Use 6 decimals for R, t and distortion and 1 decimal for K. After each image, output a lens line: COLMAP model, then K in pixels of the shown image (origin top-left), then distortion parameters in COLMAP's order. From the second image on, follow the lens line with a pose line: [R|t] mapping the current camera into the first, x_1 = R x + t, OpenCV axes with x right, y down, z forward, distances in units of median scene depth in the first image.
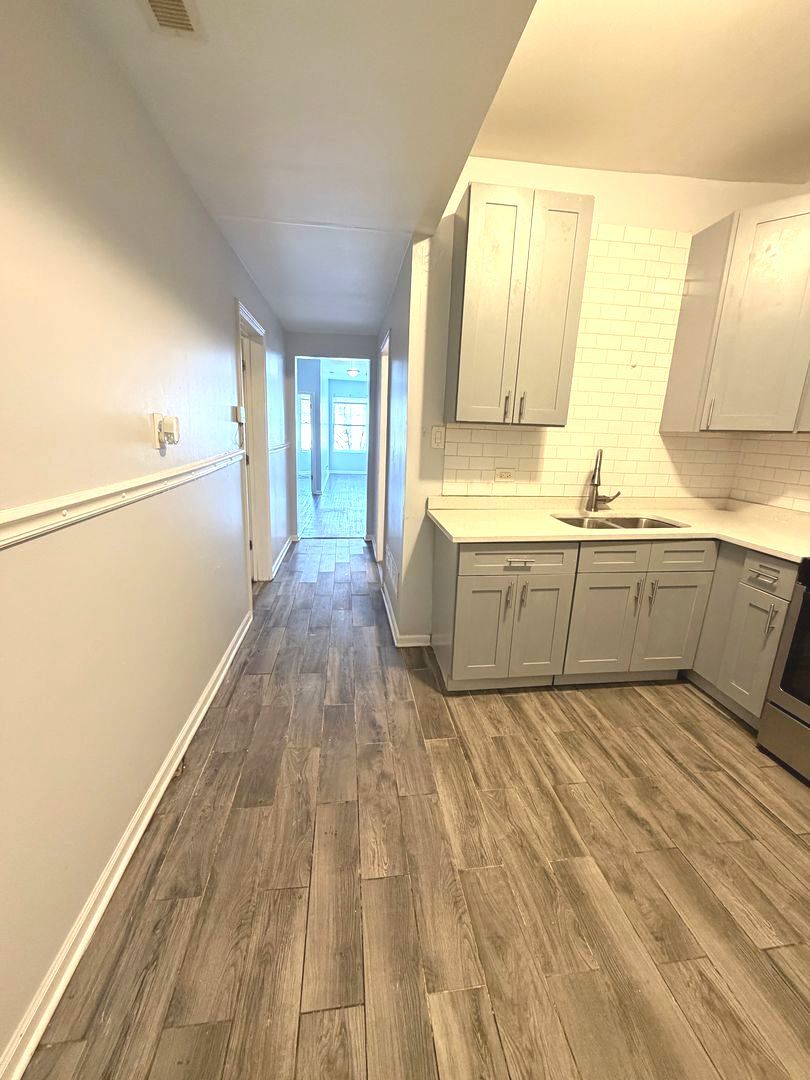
lens RADIAL K [[429.0, 0, 404.3], [0, 429.0, 538.4], [0, 0, 1]] dist [0.000231, 0.000129]
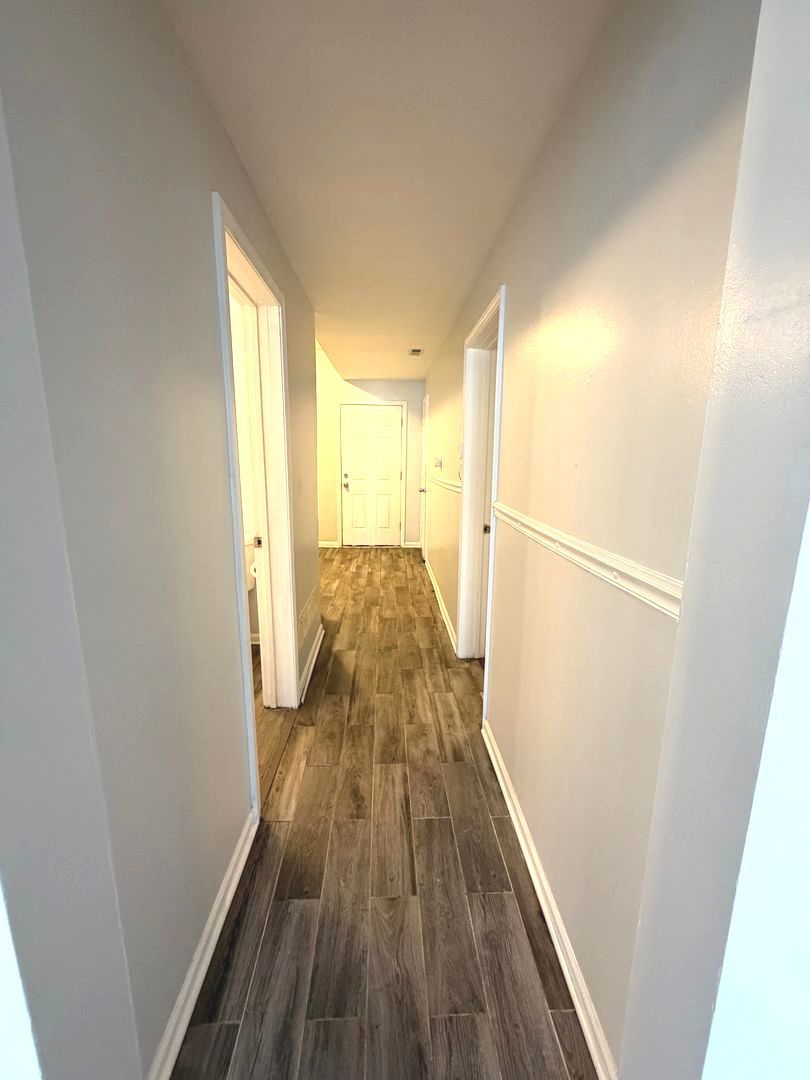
lens RADIAL K [[429.0, 0, 404.3], [0, 429.0, 538.4], [0, 0, 1]] dist [0.000231, 0.000129]
pose [[-0.994858, -0.065886, 0.076919, -0.438608], [-0.026906, 0.904120, 0.426432, -0.699842], [-0.097640, 0.422169, -0.901243, 2.661976]]
